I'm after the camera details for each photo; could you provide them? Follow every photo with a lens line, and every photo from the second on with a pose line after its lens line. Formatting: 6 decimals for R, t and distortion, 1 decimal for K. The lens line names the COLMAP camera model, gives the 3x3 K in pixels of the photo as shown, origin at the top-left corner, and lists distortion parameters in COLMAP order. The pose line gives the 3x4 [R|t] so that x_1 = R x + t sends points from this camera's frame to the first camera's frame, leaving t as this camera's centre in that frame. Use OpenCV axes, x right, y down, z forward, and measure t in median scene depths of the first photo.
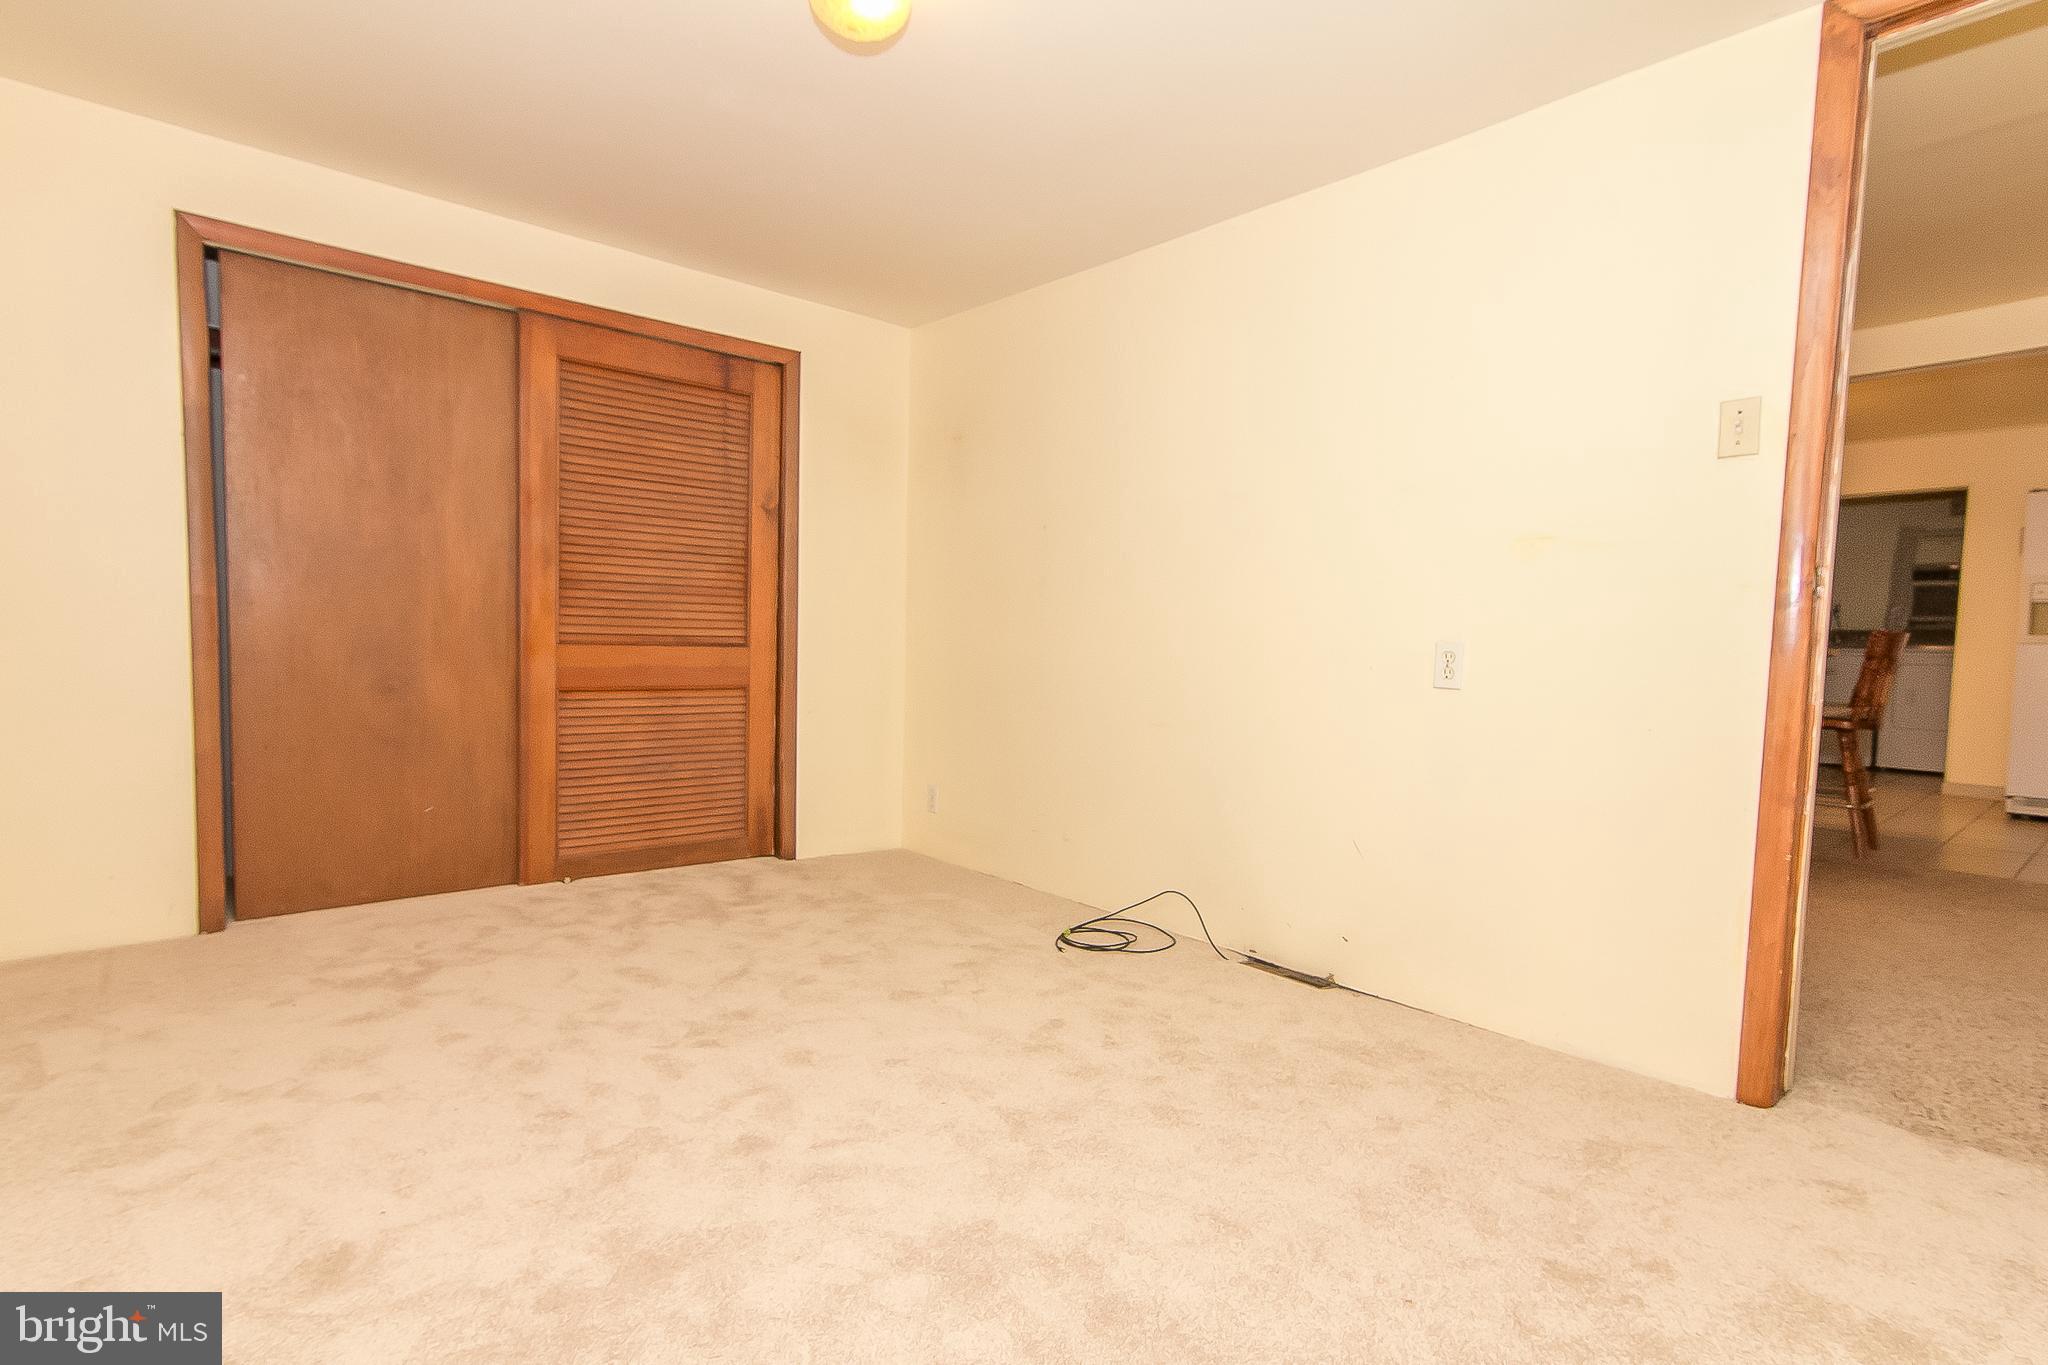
lens RADIAL K [[1049.7, 0, 1031.4], [0, 1049.7, 680.1], [0, 0, 1]] dist [0.000505, 0.000180]
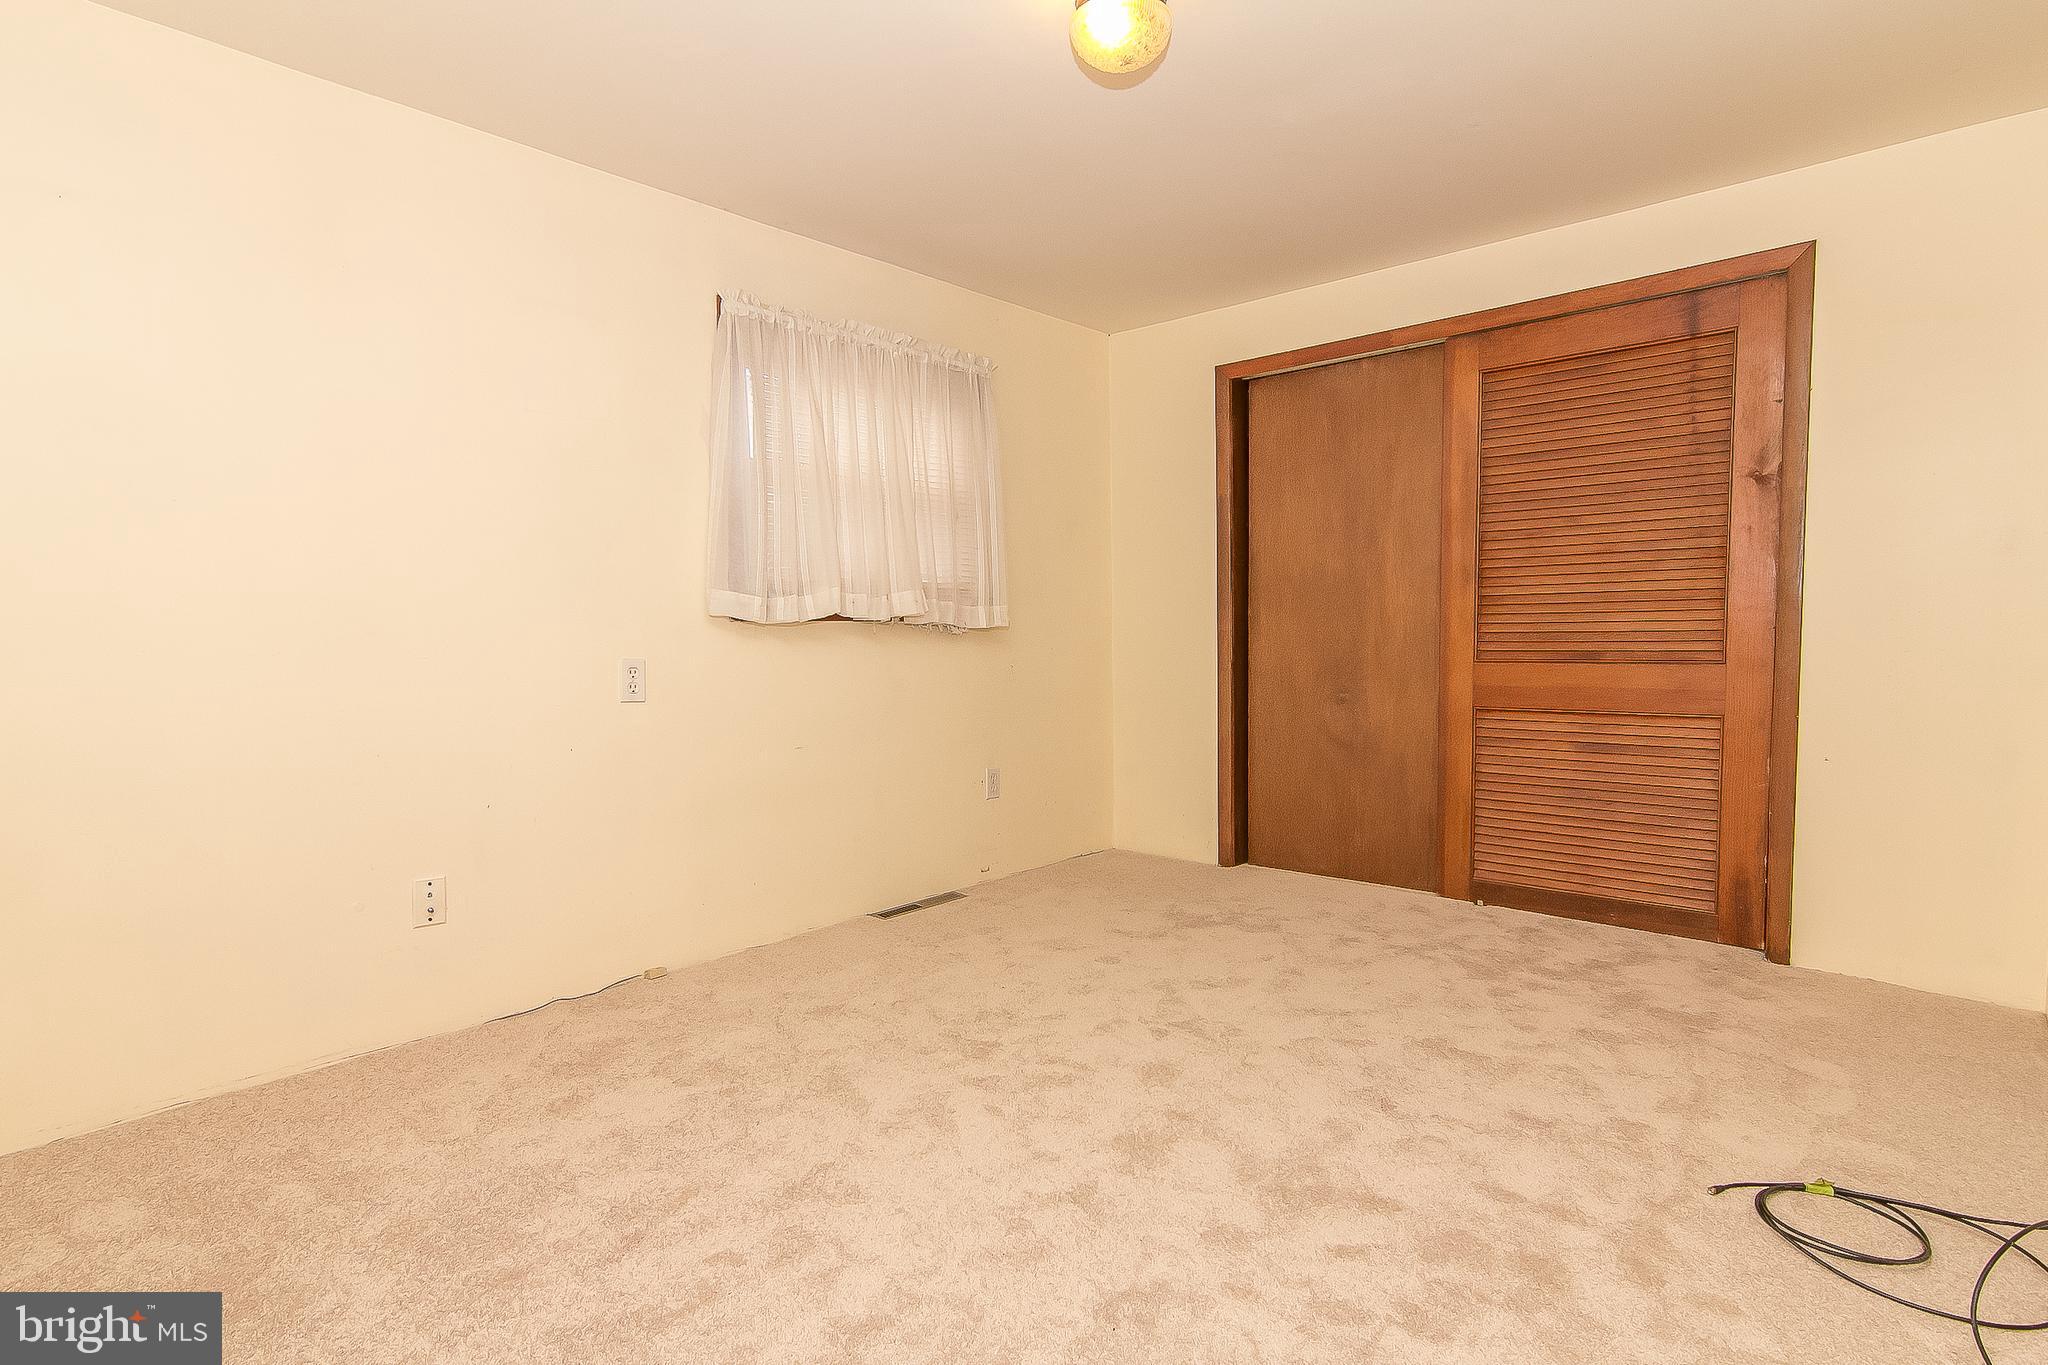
lens RADIAL K [[1049.7, 0, 1031.4], [0, 1049.7, 680.1], [0, 0, 1]] dist [0.000505, 0.000180]
pose [[0.099463, 0.018178, -0.994875, 0.494844], [-0.024448, 0.999576, 0.015820, -0.022901], [0.994741, 0.022750, 0.099866, 0.486856]]
